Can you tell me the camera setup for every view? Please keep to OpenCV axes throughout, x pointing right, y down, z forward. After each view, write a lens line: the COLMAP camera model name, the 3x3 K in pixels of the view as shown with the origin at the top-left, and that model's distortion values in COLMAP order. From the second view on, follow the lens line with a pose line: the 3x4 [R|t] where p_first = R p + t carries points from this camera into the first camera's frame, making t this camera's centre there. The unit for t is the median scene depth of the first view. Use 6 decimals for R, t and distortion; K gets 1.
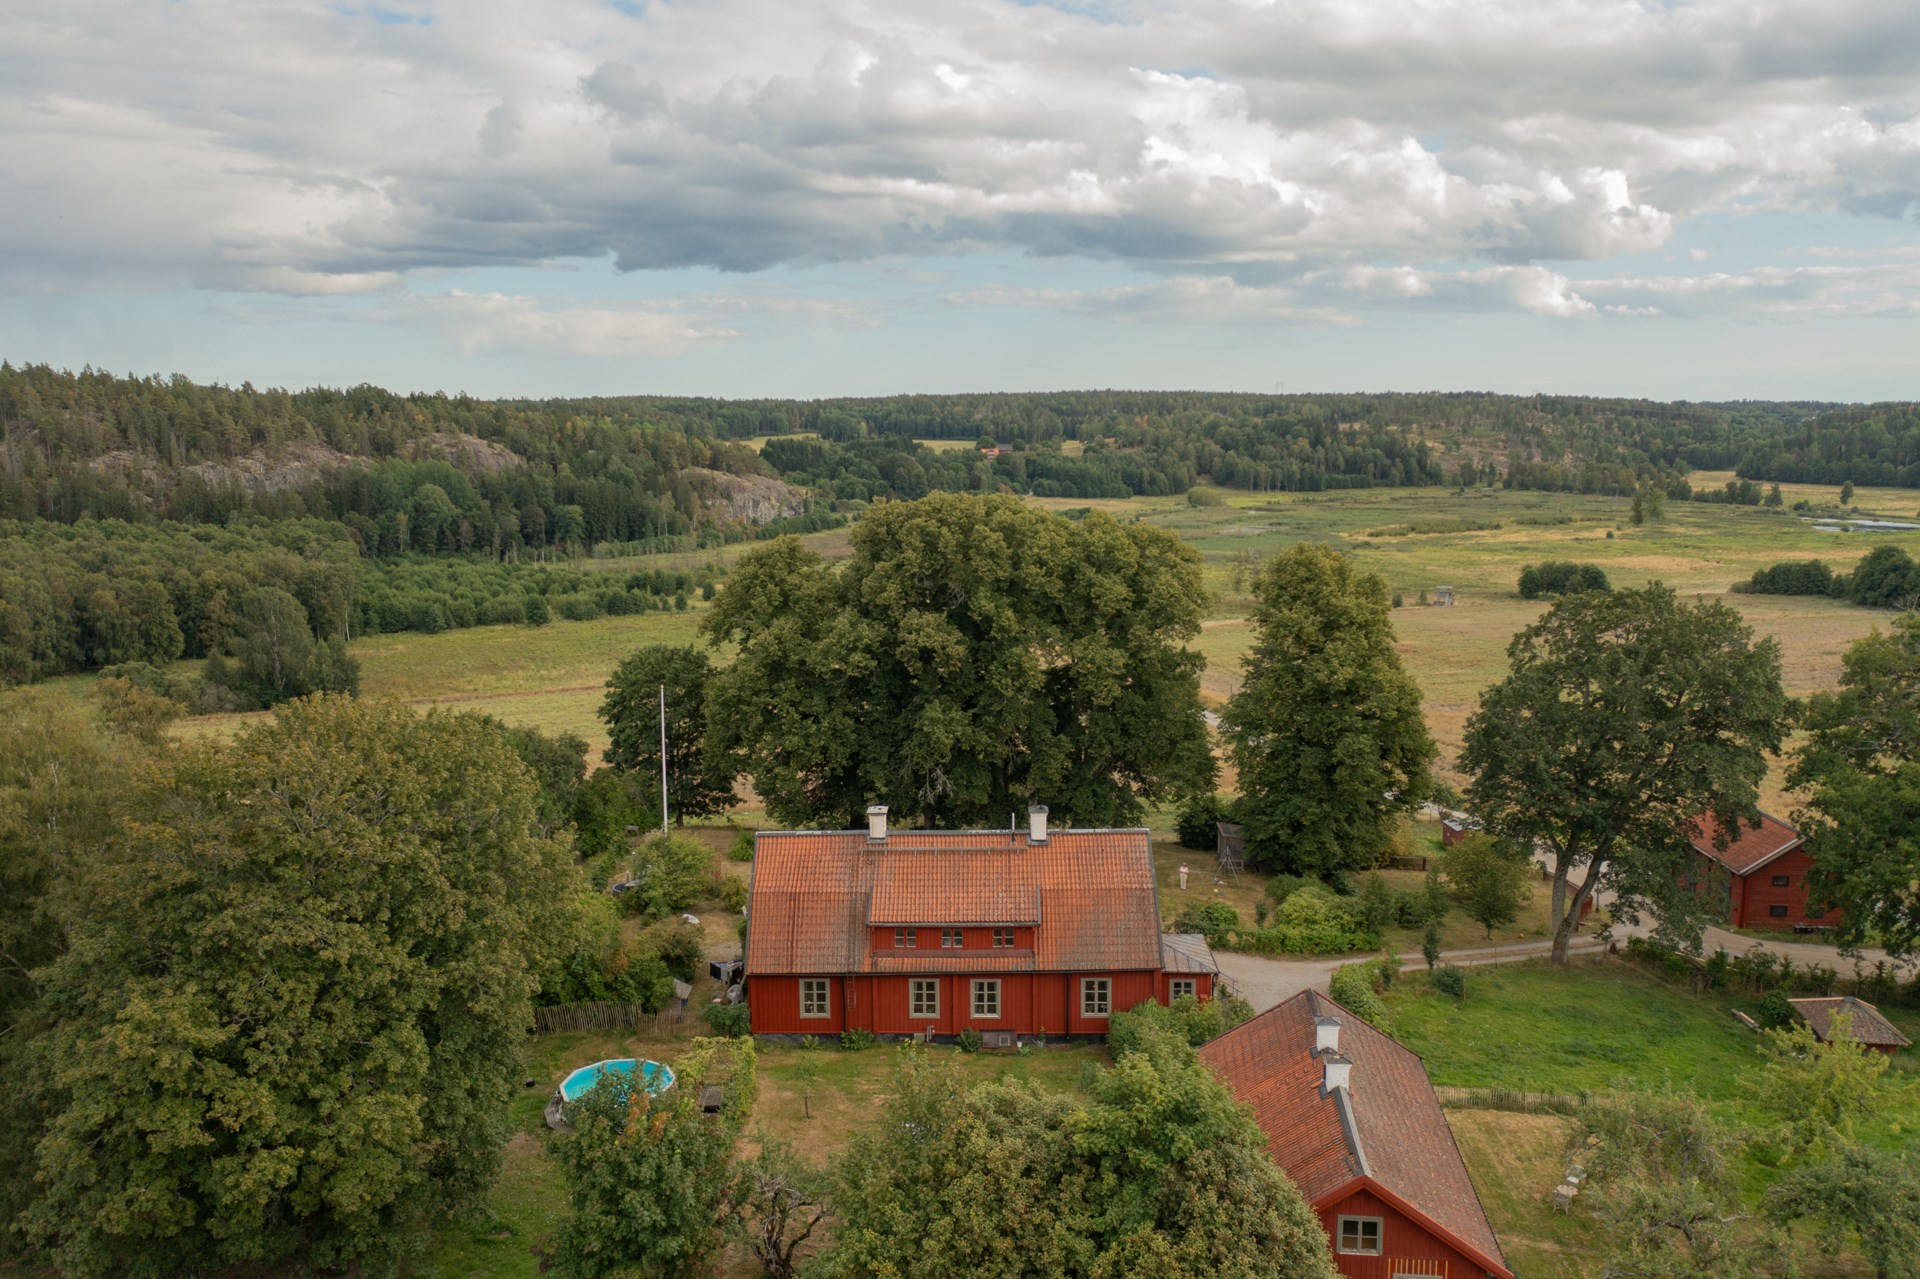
lens RADIAL K [[1489.0, 0, 960.0], [0, 1489.0, 639.5], [0, 0, 1]] dist [-0.005652, -0.005494]
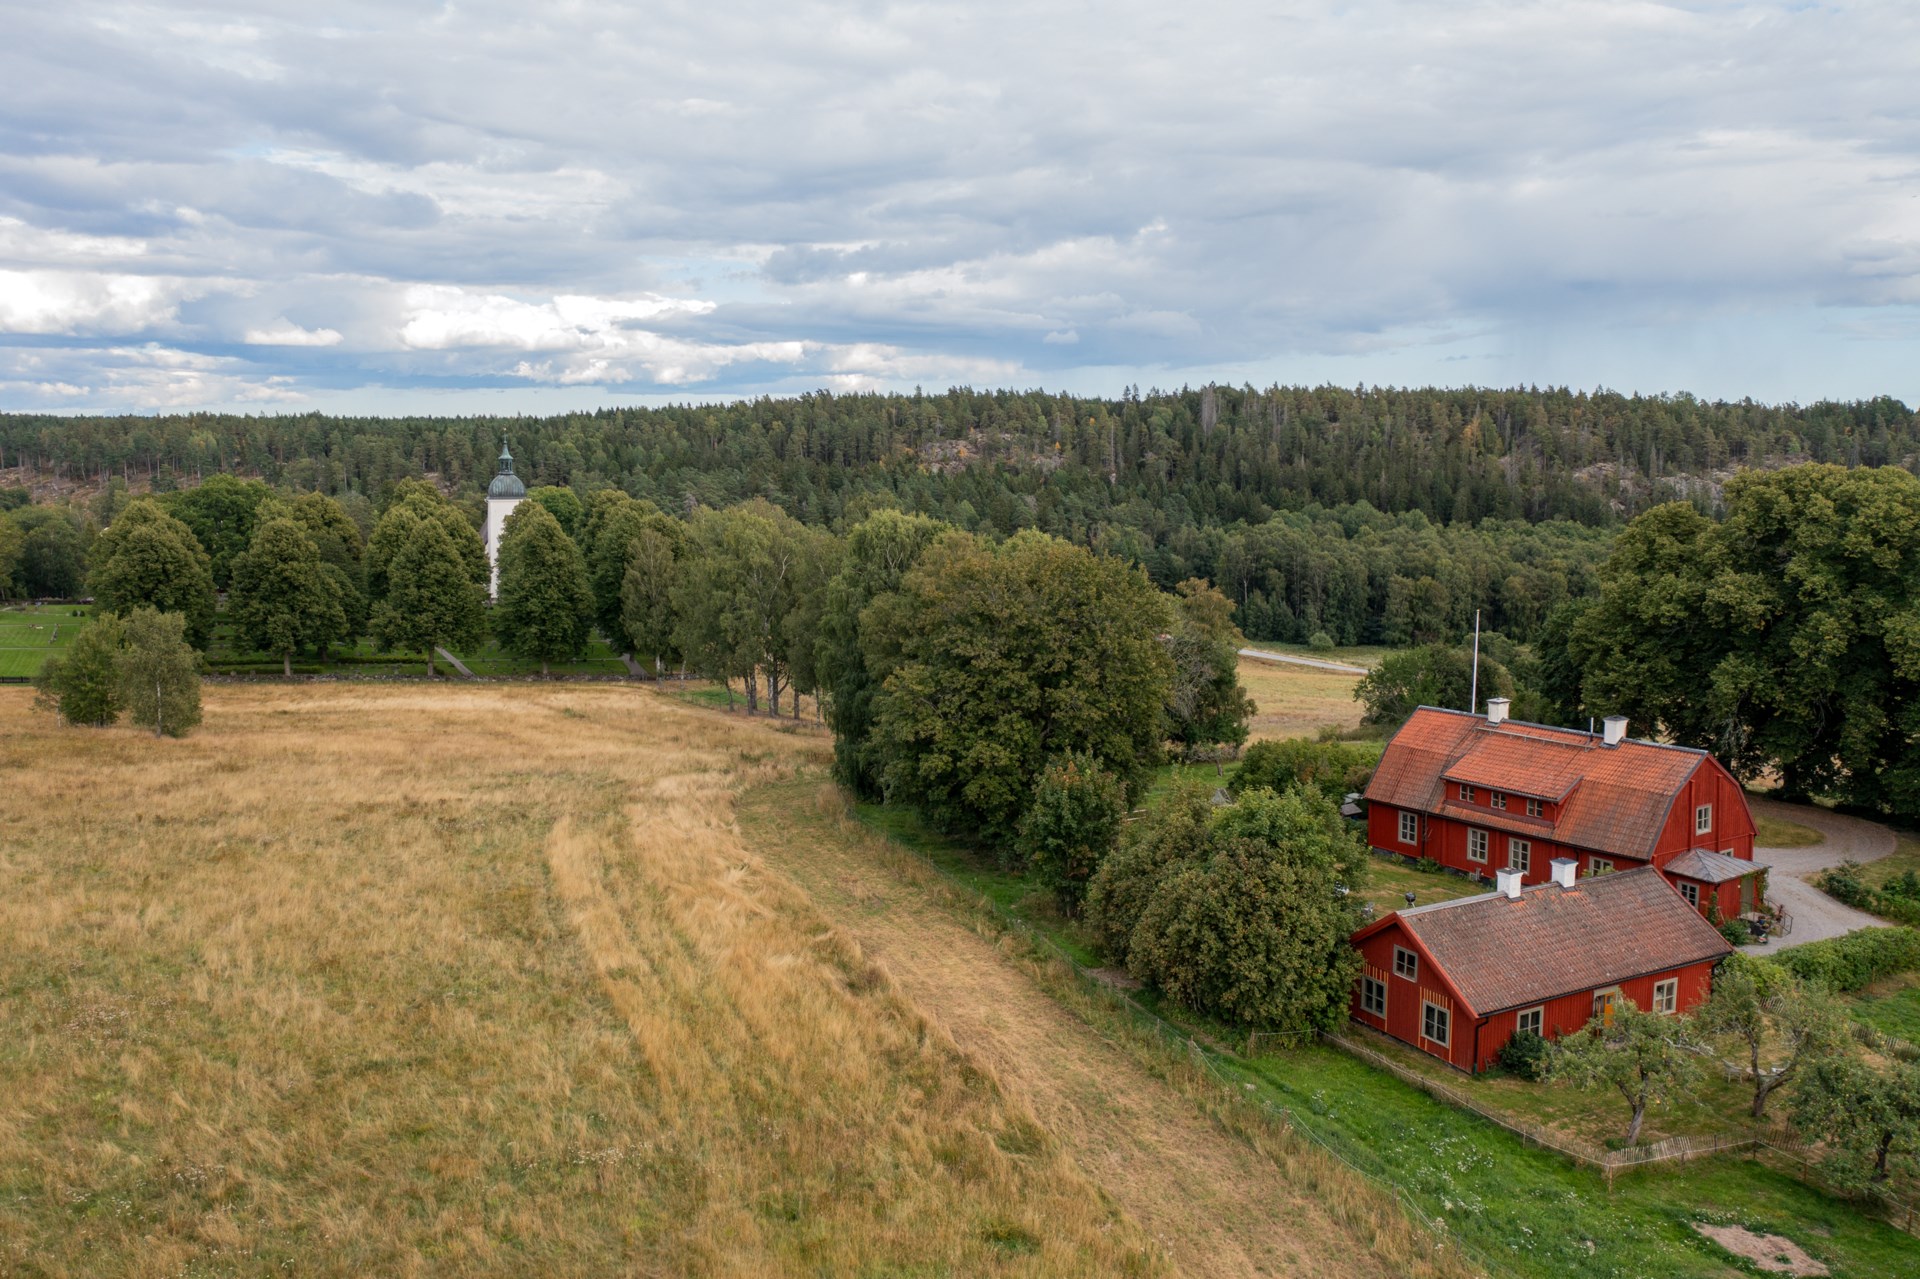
lens RADIAL K [[1504.6, 0, 985.9], [0, 1504.6, 634.9], [0, 0, 1]] dist [0.005750, 0.017564]
pose [[0.572182, 0.098838, -0.814149, 0.096602], [-0.114542, 0.992613, 0.040003, 0.007943], [0.812089, 0.070365, 0.579276, -0.010505]]
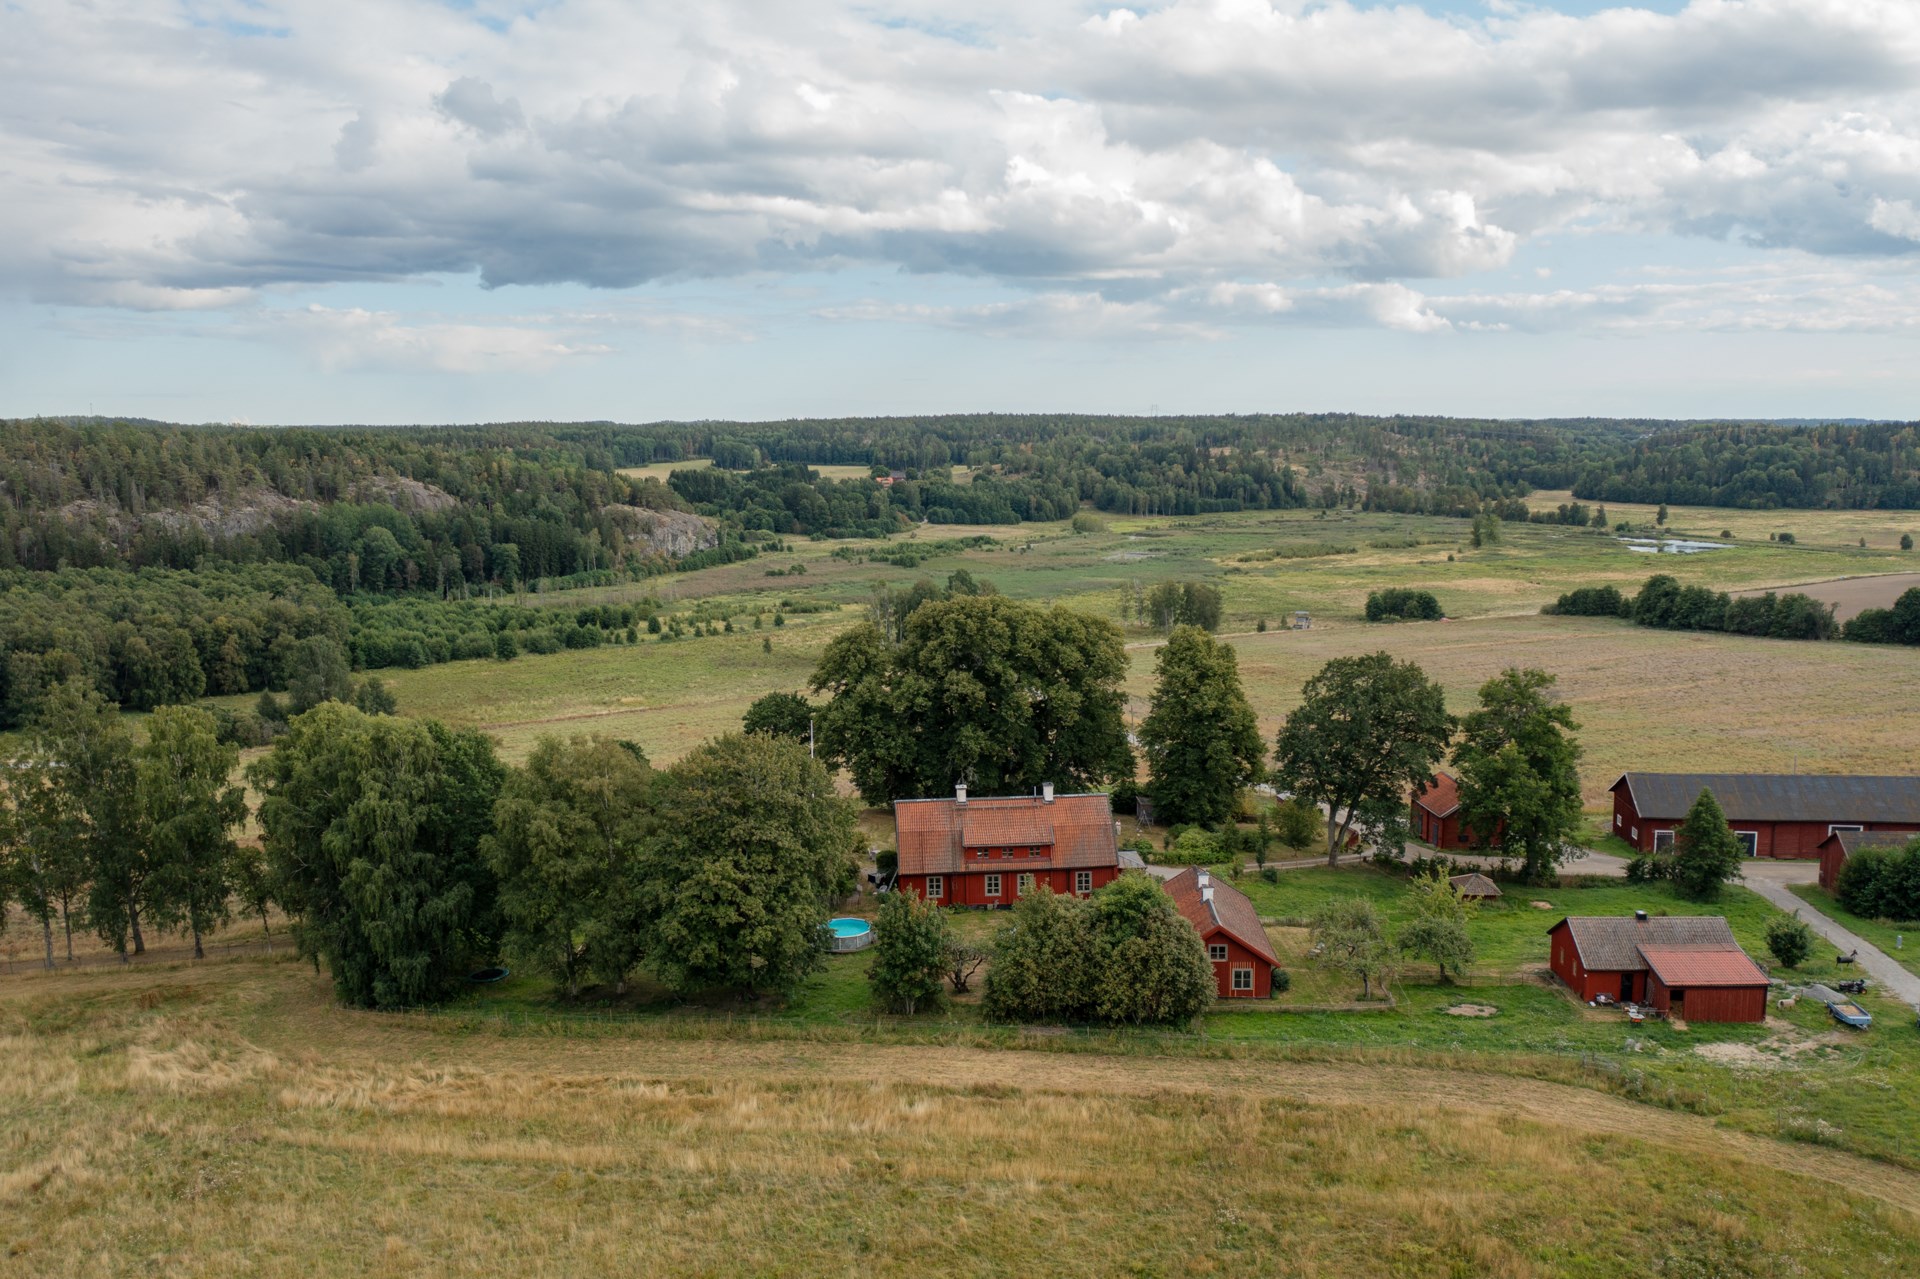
lens RADIAL K [[1489.0, 0, 960.0], [0, 1489.0, 639.5], [0, 0, 1]] dist [-0.005652, -0.005494]
pose [[0.996700, -0.015981, 0.079588, -0.026966], [0.016768, 0.999817, -0.009229, -0.006787], [-0.079426, 0.010533, 0.996785, -0.112198]]
